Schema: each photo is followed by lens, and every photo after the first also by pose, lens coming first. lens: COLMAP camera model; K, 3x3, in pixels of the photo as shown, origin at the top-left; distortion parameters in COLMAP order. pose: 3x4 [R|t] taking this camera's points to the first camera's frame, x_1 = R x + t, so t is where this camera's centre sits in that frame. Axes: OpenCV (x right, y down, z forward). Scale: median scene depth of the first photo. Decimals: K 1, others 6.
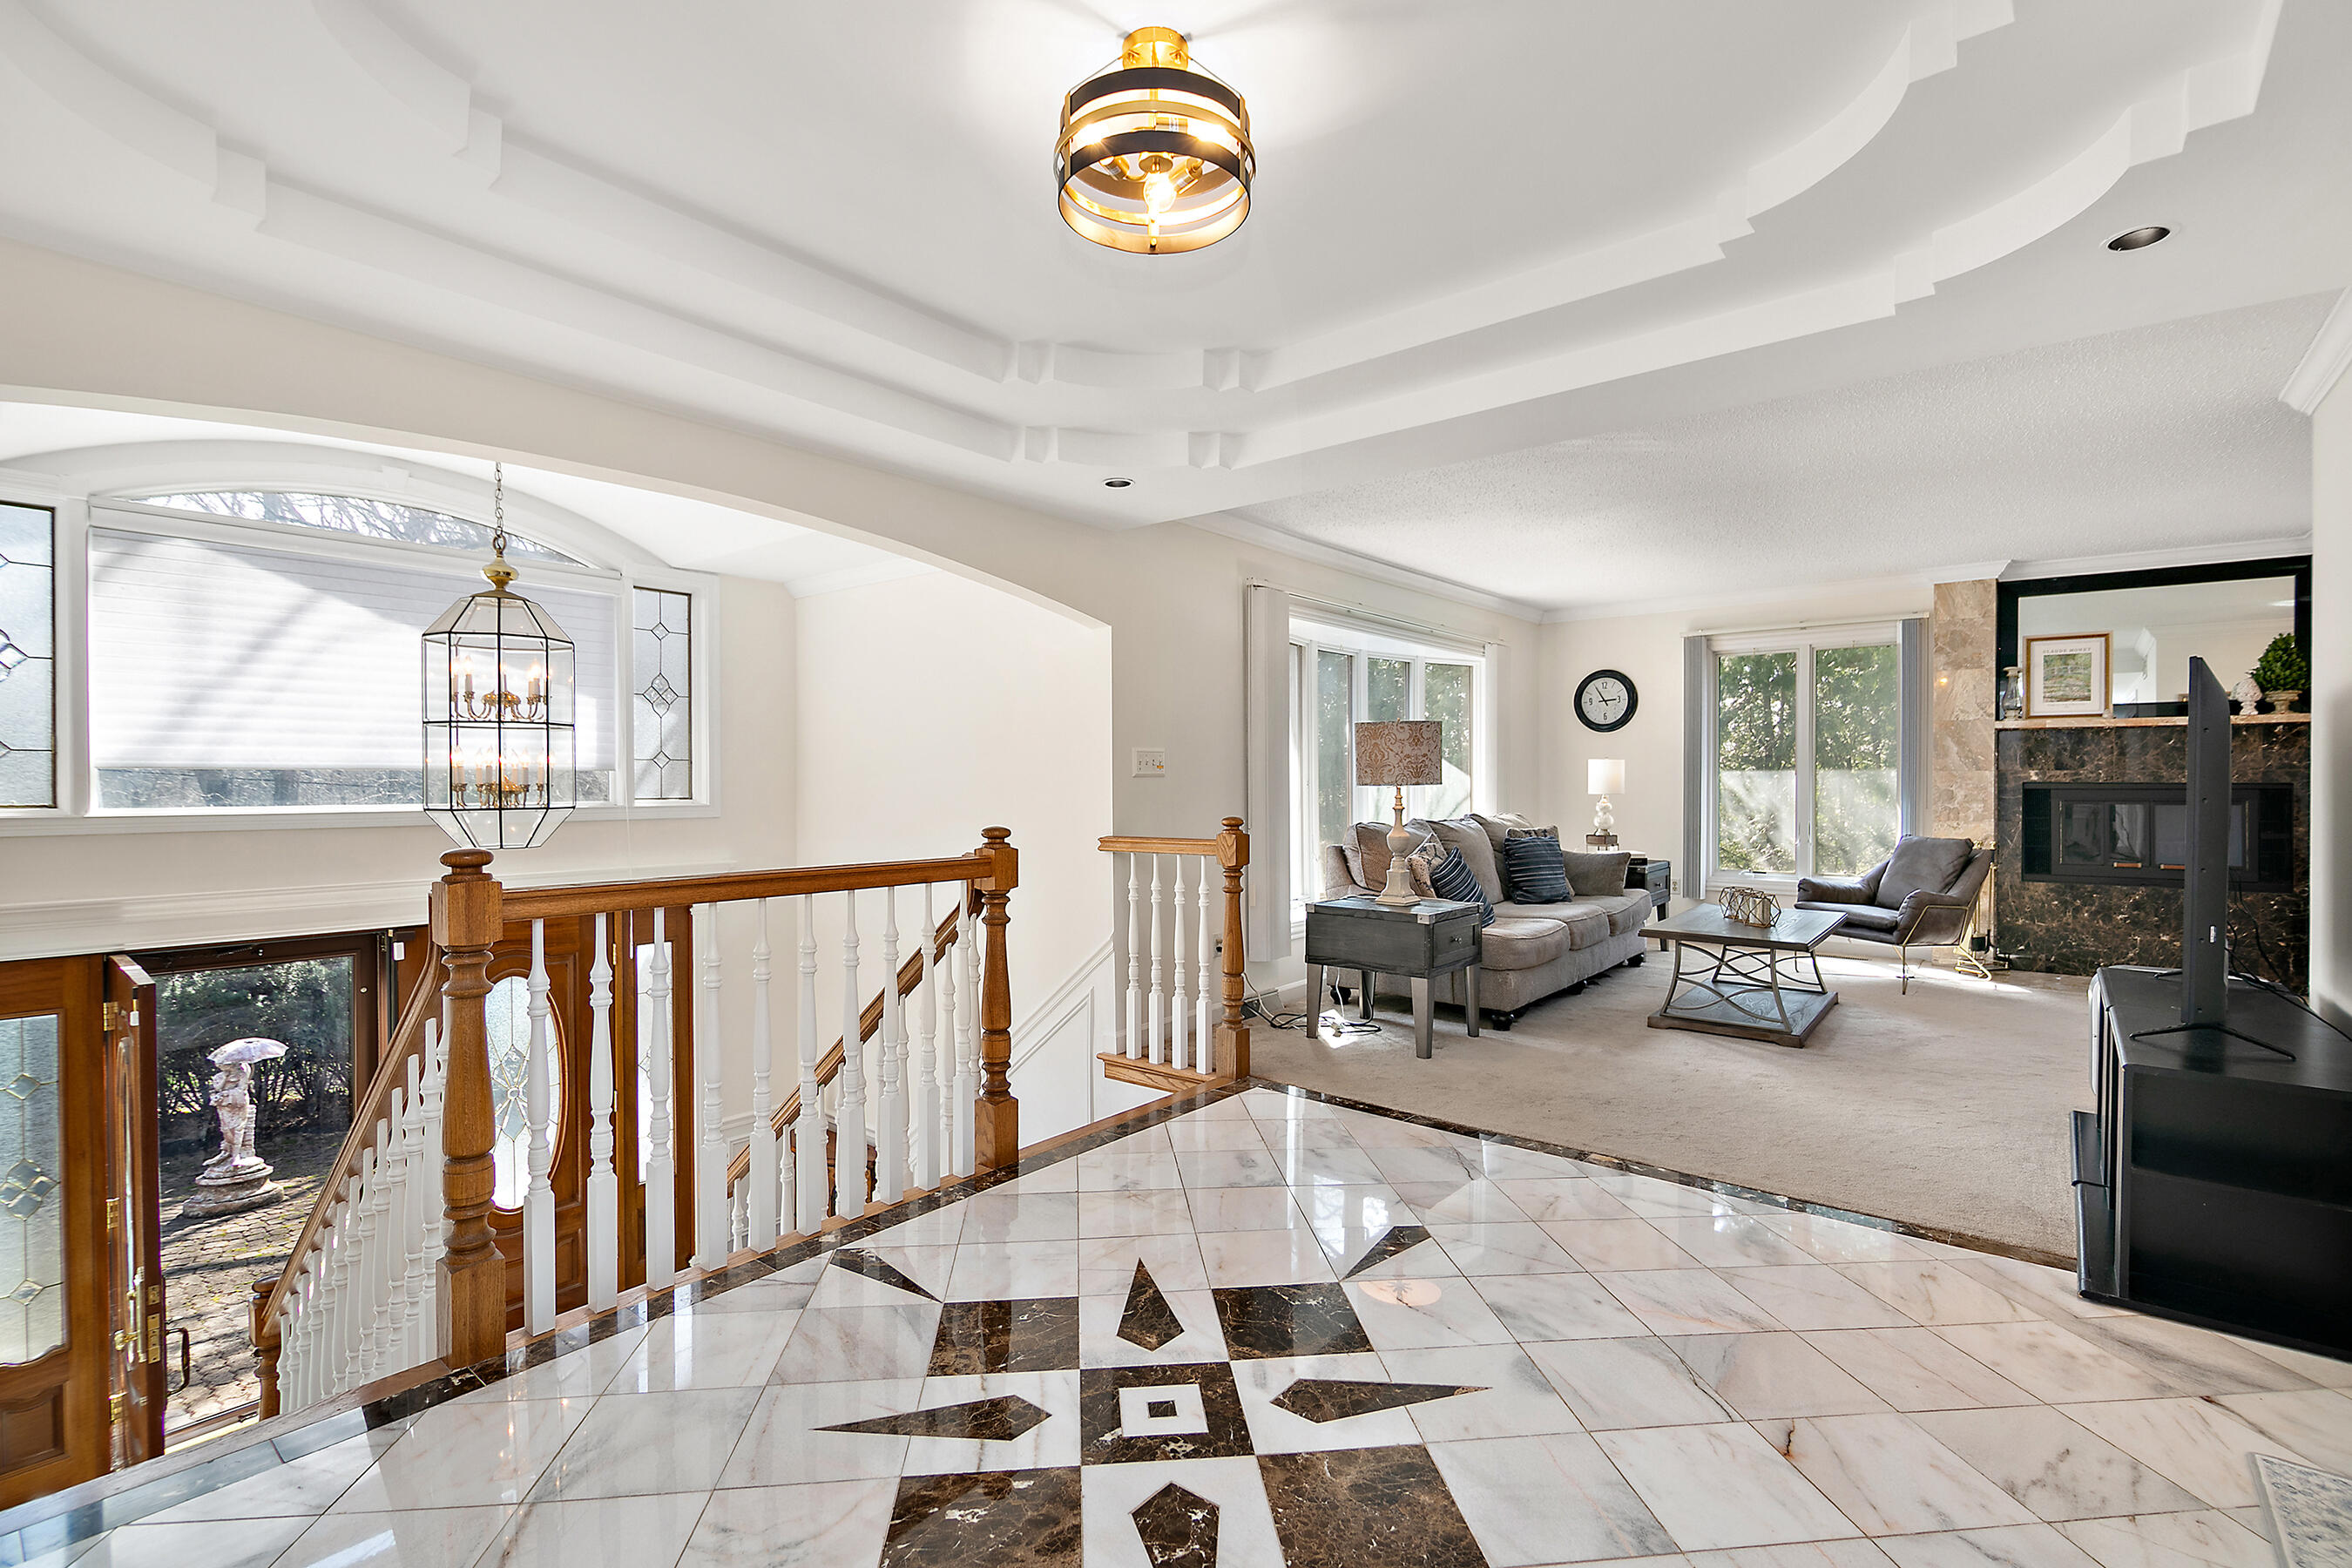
lens RADIAL K [[1073.7, 0, 1181.2], [0, 1073.7, 790.3], [0, 0, 1]] dist [0.001323, -0.012047]
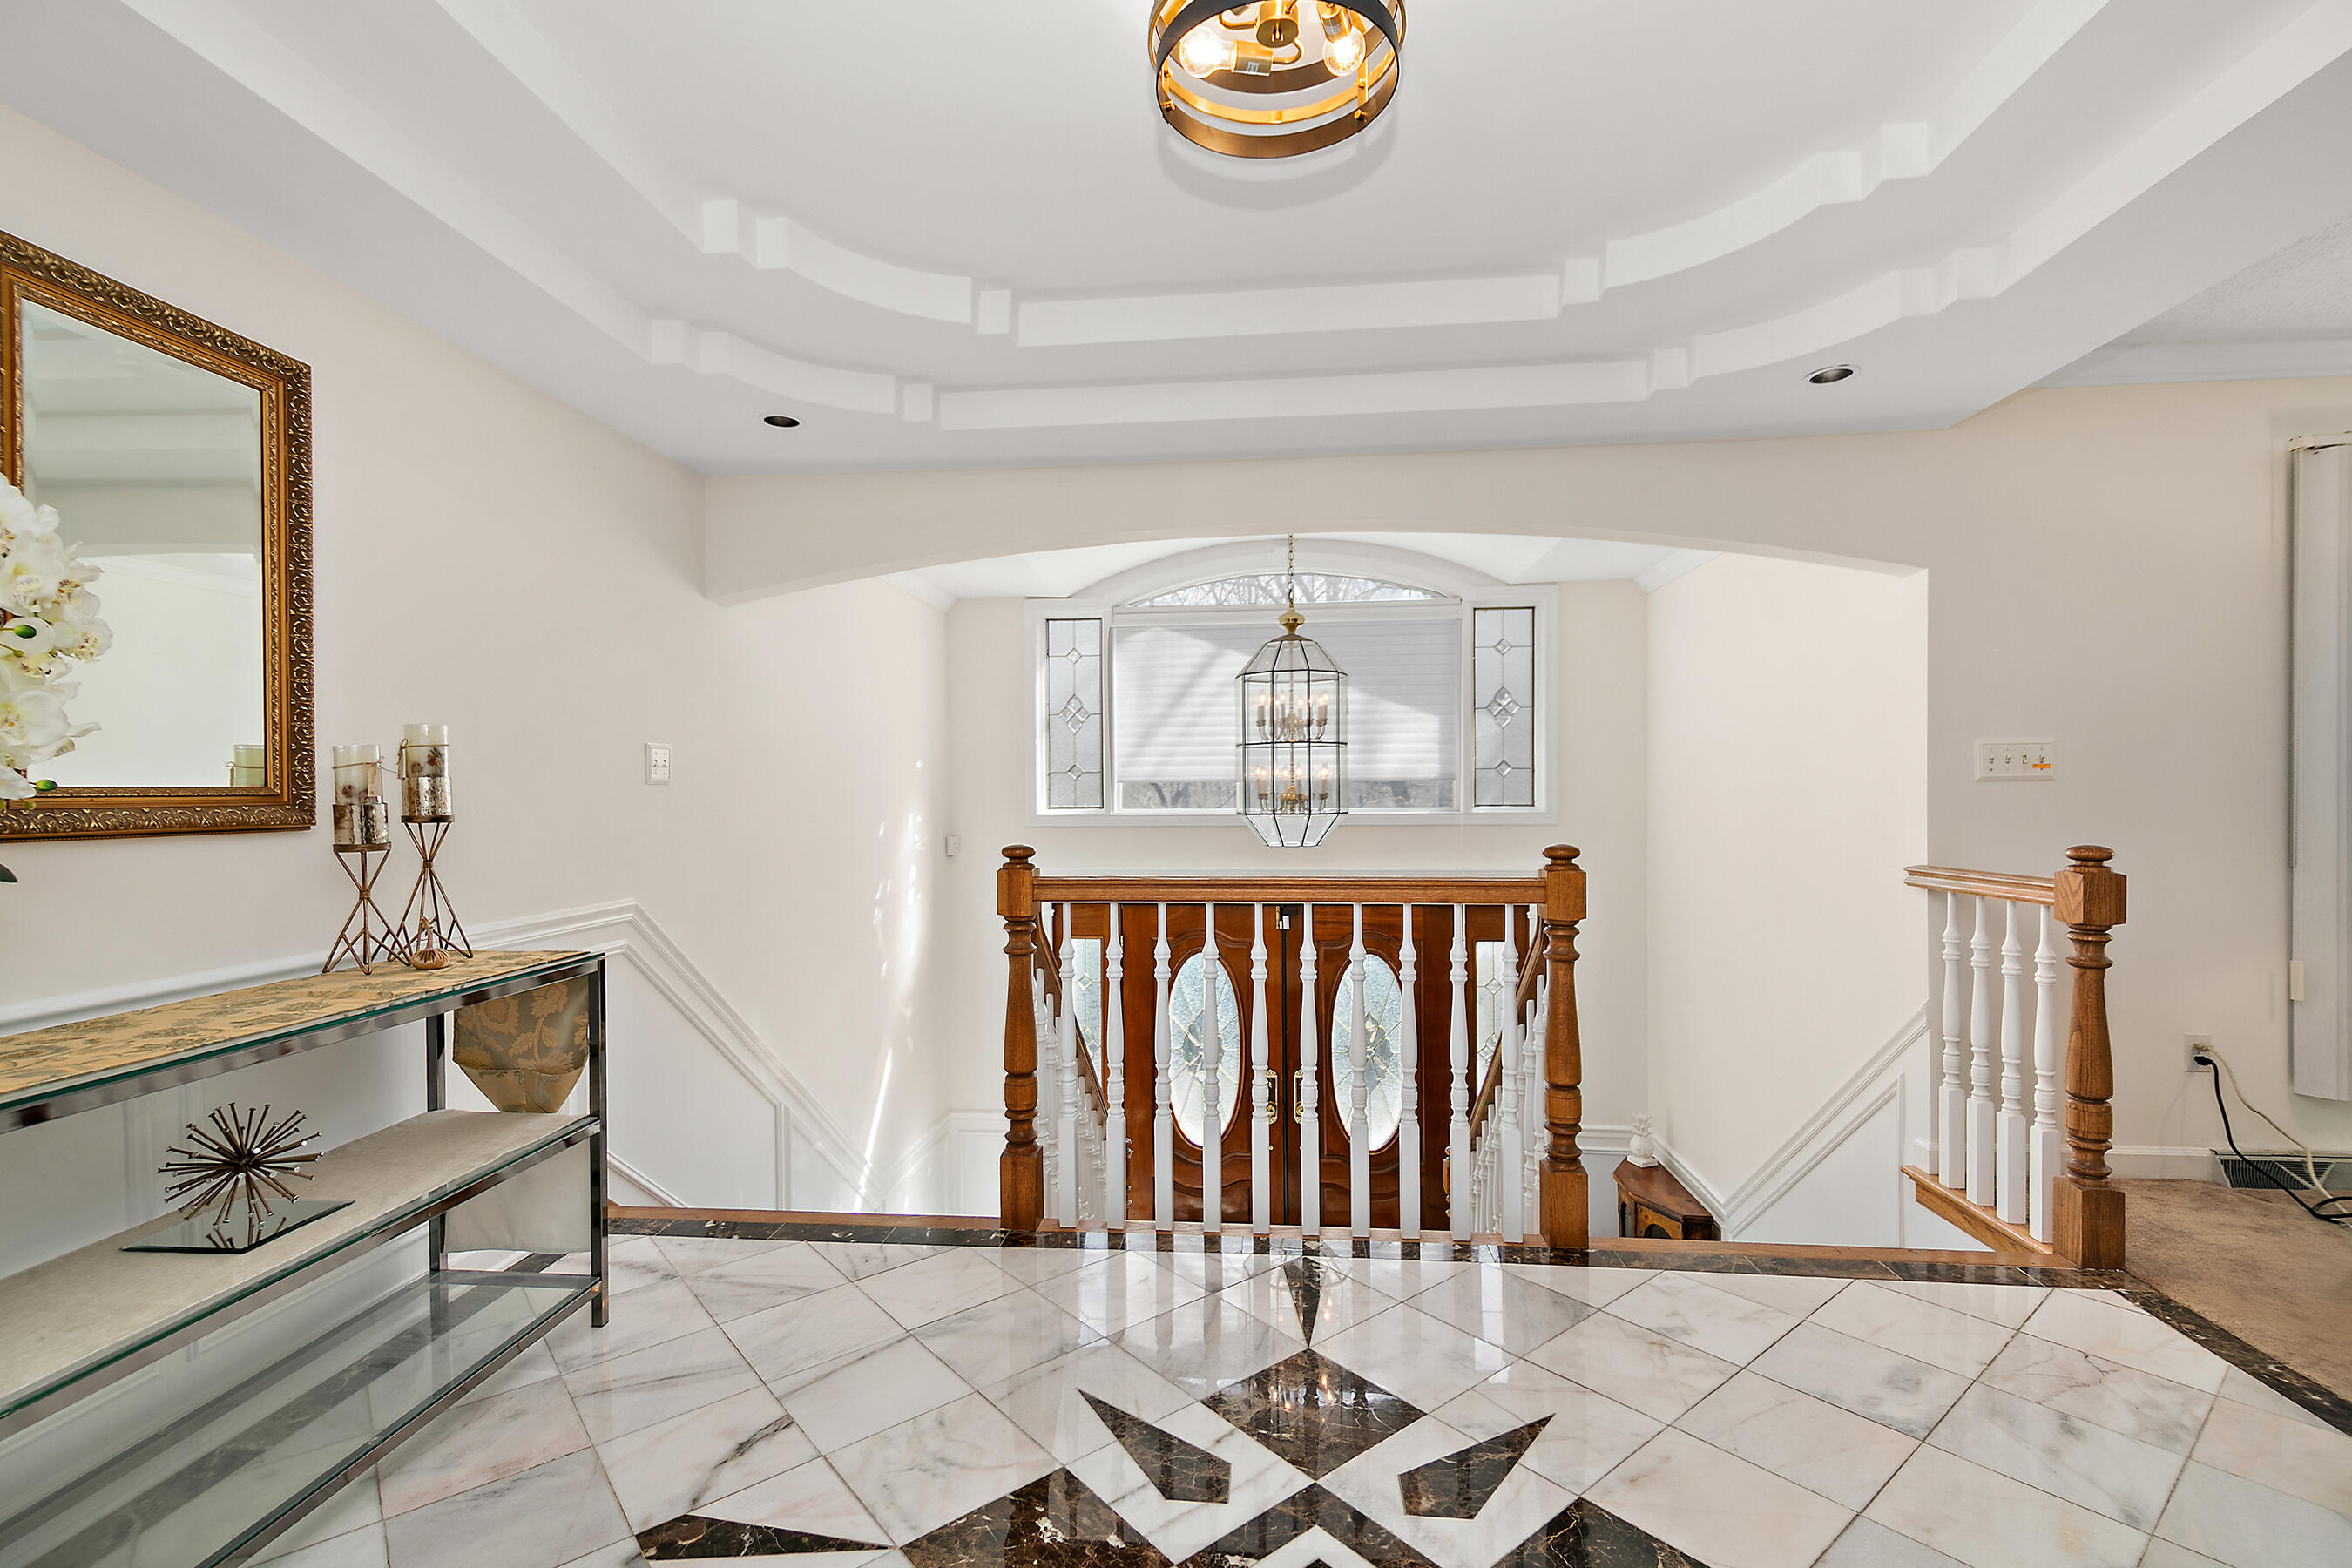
lens RADIAL K [[1048.1, 0, 1169.4], [0, 1048.1, 794.4], [0, 0, 1]] dist [0.016925, -0.000073]
pose [[0.552147, 0.000925, -0.833746, 0.241701], [-0.000994, 0.999999, 0.000451, -0.004148], [0.833746, 0.000580, 0.552147, 0.193593]]
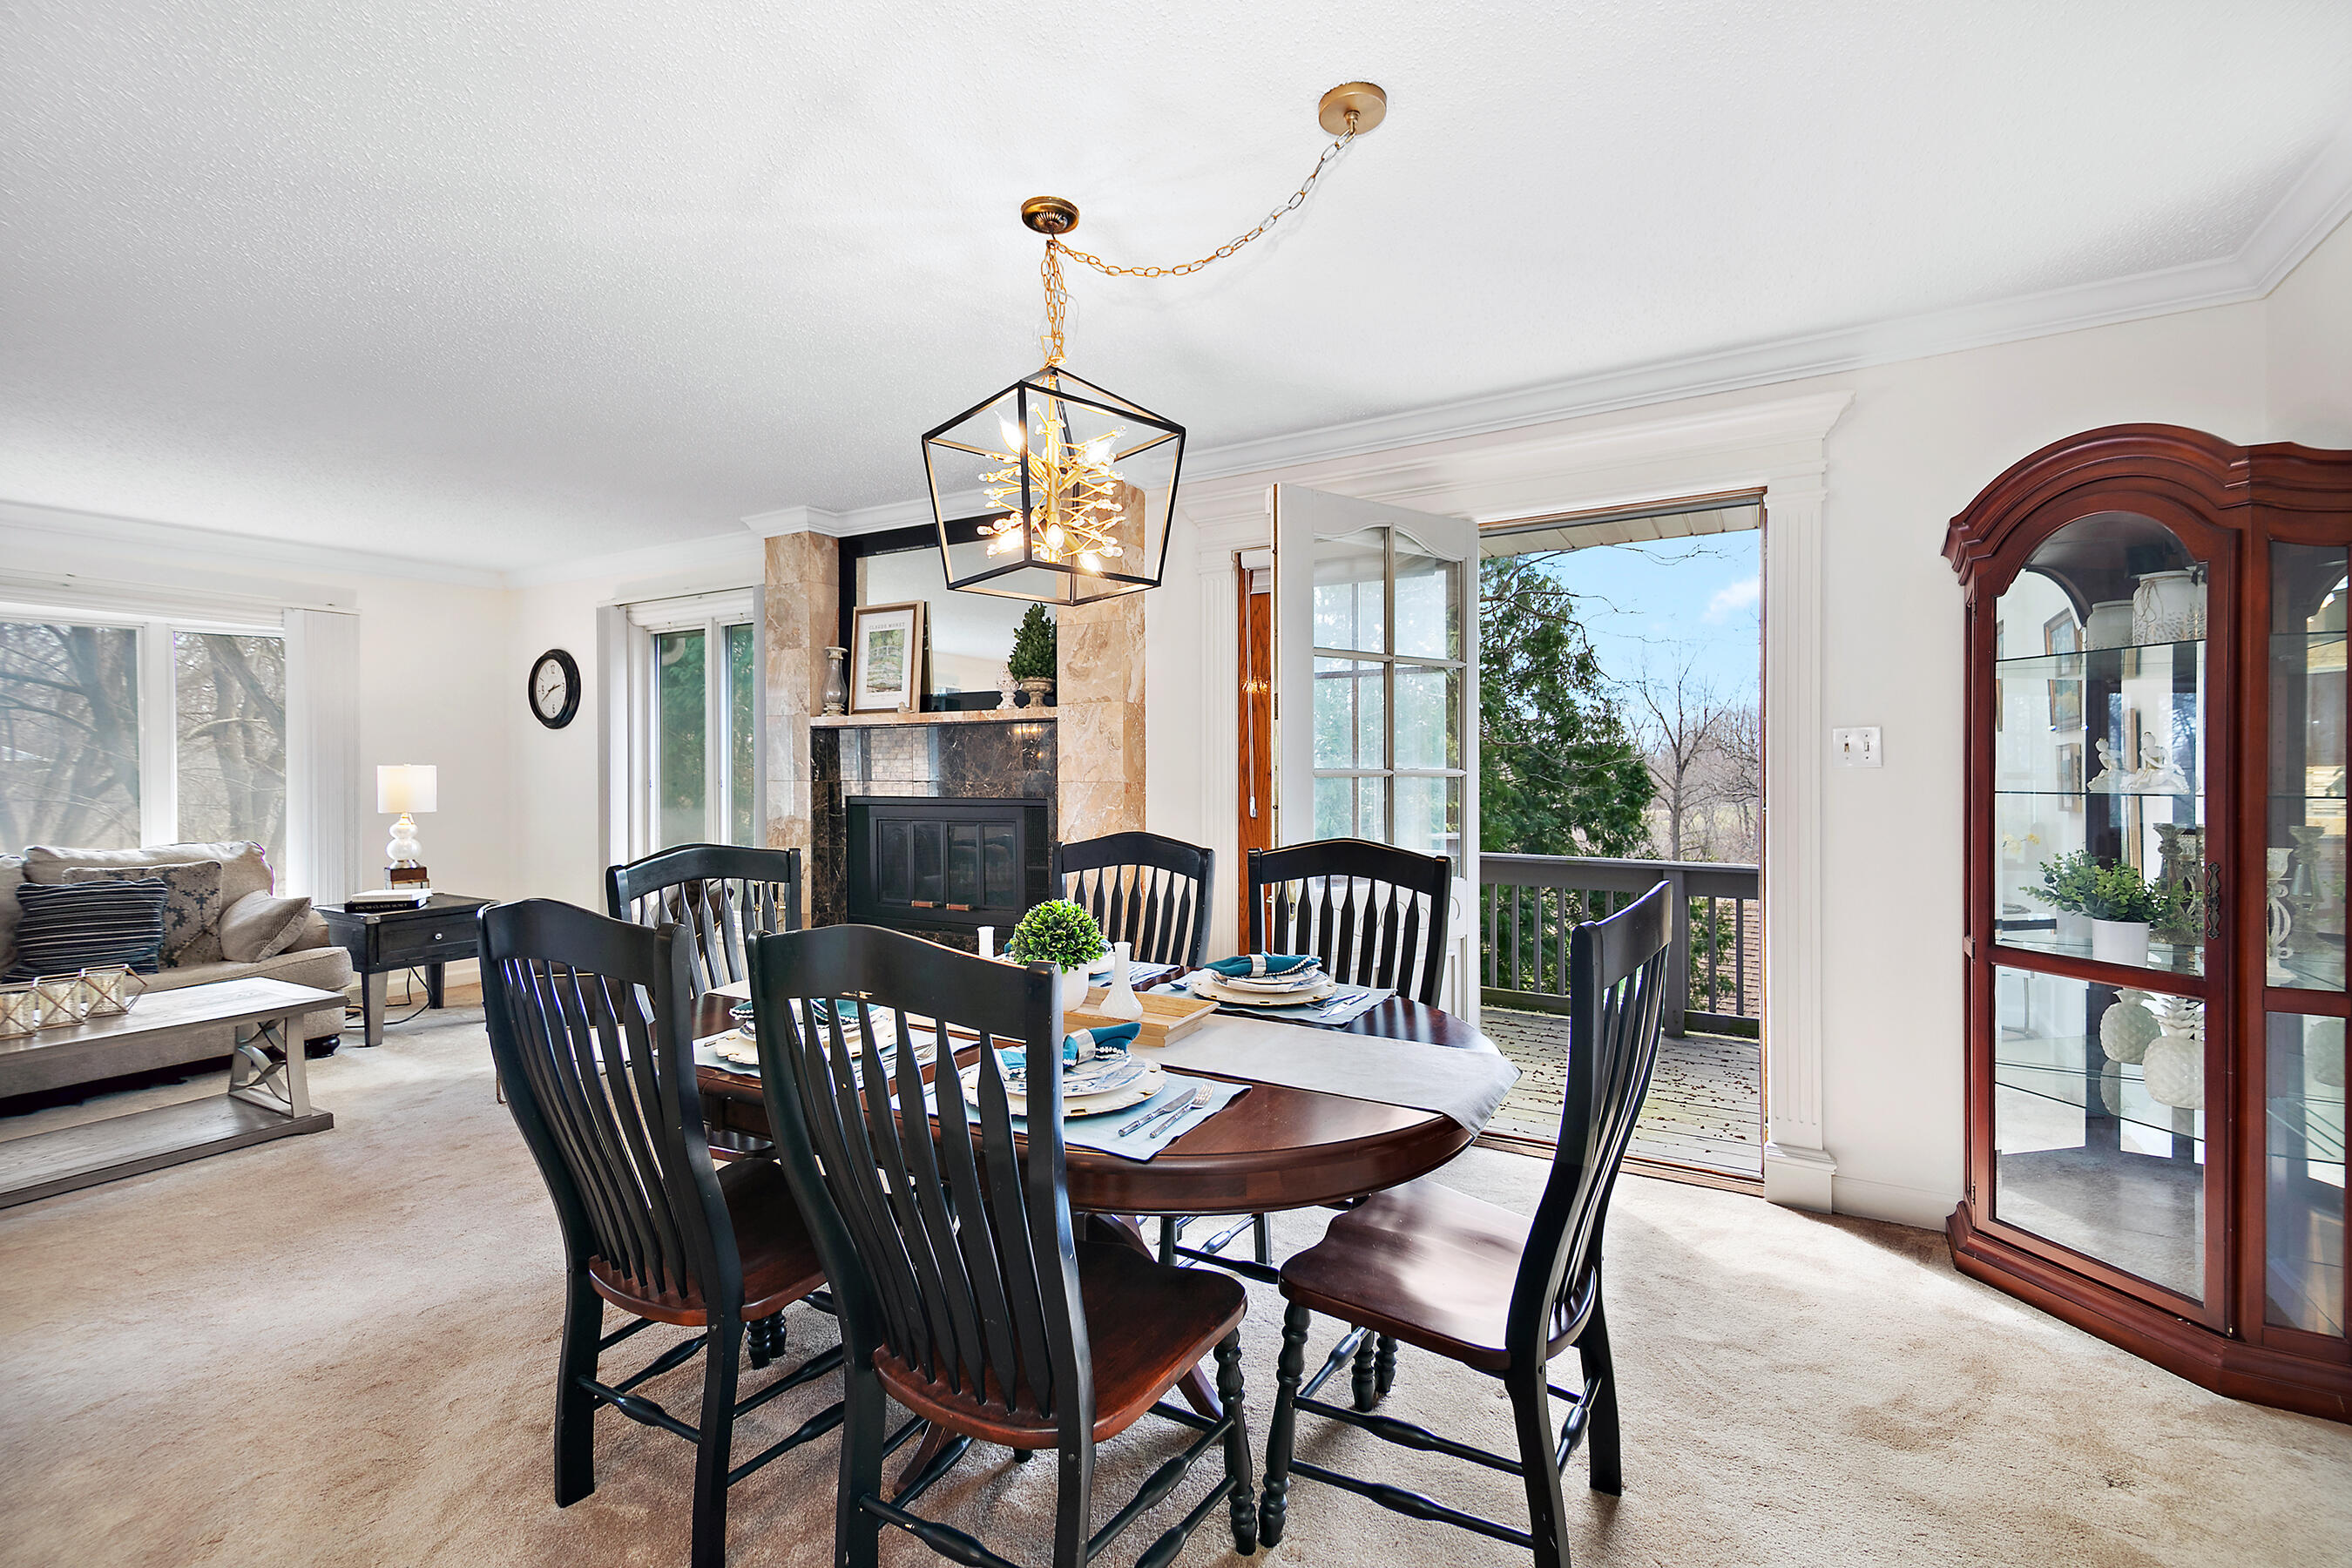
lens RADIAL K [[1046.0, 0, 1176.7], [0, 1046.0, 772.5], [0, 0, 1]] dist [0.034817, -0.000061]
pose [[0.990329, -0.005316, 0.138634, 1.310546], [0.006165, 0.999965, -0.005694, -0.026479], [-0.138599, 0.006493, 0.990327, 0.307052]]
